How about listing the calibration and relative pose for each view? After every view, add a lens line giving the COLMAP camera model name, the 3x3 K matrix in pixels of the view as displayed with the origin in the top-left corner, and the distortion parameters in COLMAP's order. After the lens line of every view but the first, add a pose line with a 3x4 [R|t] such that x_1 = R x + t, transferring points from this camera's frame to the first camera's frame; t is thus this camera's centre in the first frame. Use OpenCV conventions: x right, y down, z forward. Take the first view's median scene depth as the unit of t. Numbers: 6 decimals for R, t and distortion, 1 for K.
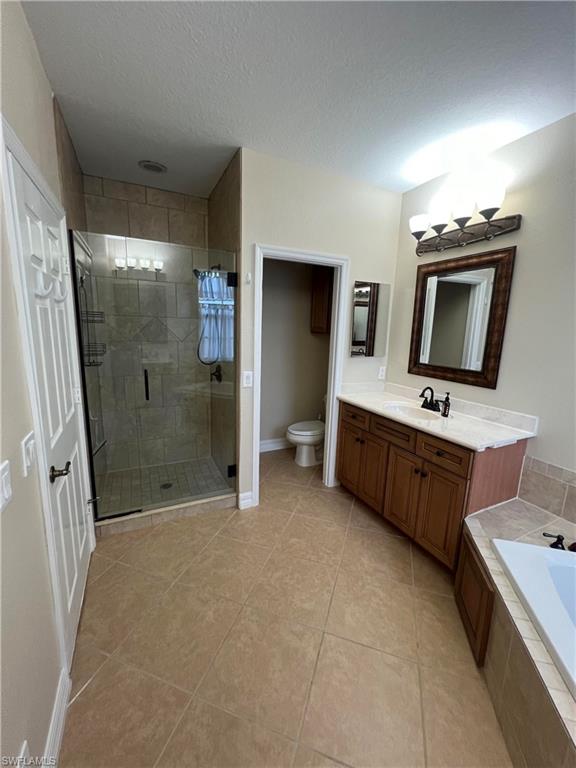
lens RADIAL K [[313.6, 0, 287.7], [0, 313.6, 383.8], [0, 0, 1]] dist [-0.000118, 0.000031]
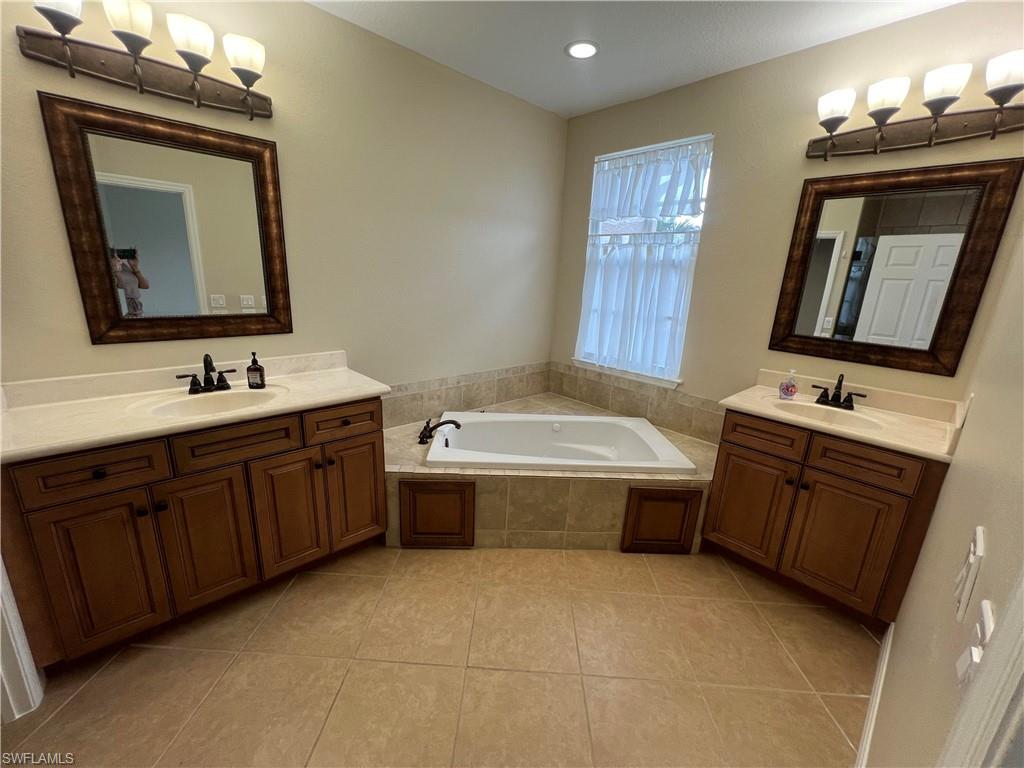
lens RADIAL K [[418.1, 0, 510.6], [0, 418.1, 383.3], [0, 0, 1]] dist [-0.000118, 0.000031]
pose [[-0.298256, -0.287887, 0.910035, -0.500171], [0.118597, 0.934864, 0.334611, -0.150820], [-0.947089, 0.207728, -0.244686, 0.765923]]
